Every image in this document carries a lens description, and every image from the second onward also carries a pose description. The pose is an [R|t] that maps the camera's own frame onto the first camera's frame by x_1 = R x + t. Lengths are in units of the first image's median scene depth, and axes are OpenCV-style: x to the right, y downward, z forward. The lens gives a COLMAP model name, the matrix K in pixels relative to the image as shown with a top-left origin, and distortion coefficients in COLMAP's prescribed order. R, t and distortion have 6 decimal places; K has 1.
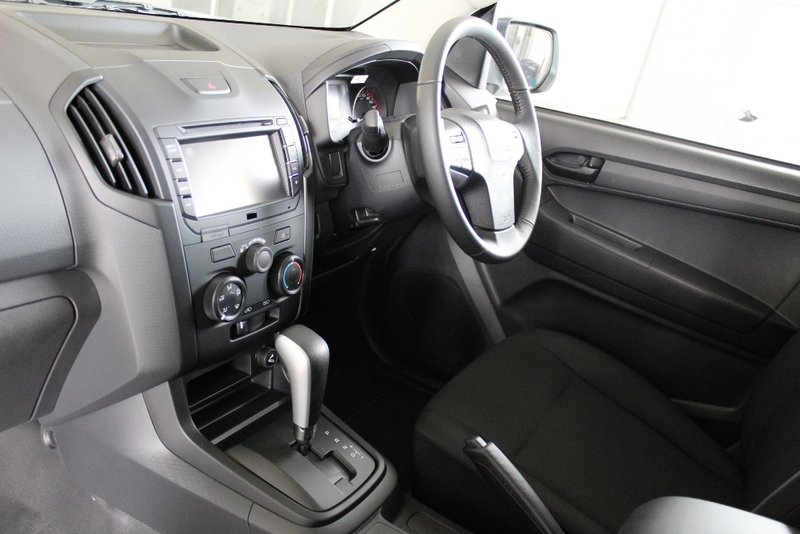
lens RADIAL K [[639.8, 0, 400.0], [0, 639.8, 267.0], [0, 0, 1]] dist [-0.161044, 0.114422]
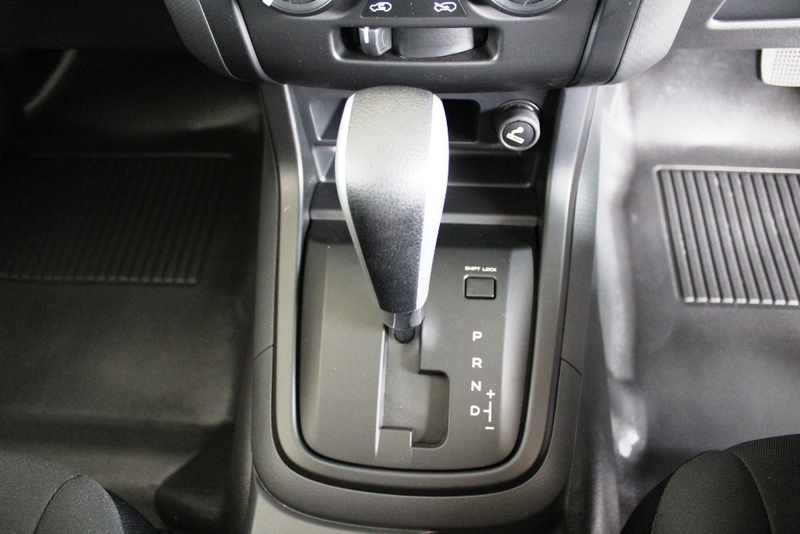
lens RADIAL K [[639.8, 0, 400.0], [0, 639.8, 267.0], [0, 0, 1]] dist [-0.161044, 0.114422]
pose [[0.440684, 0.628543, -0.640883, 0.131308], [-0.211161, 0.766498, 0.606541, -0.050332], [0.872473, -0.131963, 0.470507, 0.744729]]
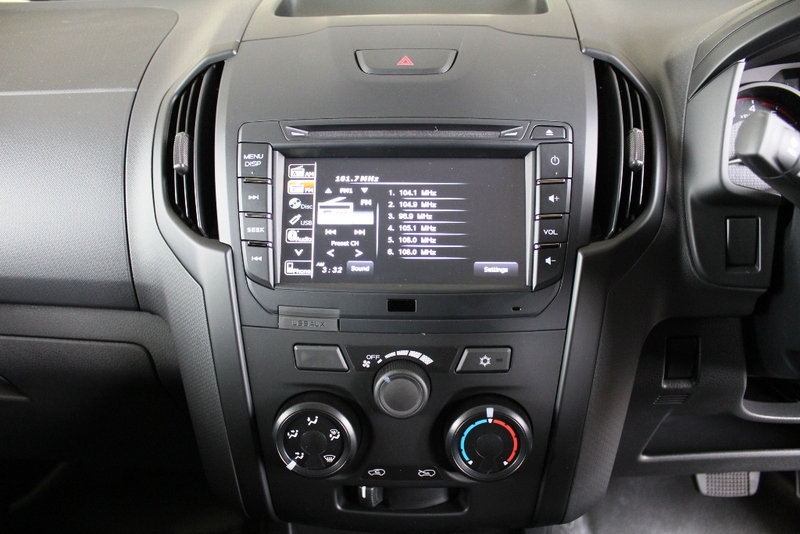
lens RADIAL K [[639.8, 0, 400.0], [0, 639.8, 267.0], [0, 0, 1]] dist [-0.161044, 0.114422]
pose [[0.477982, 0.171866, -0.861392, 0.190498], [-0.243899, 0.968076, 0.057813, -0.129252], [0.843829, 0.182459, 0.504640, 0.669567]]
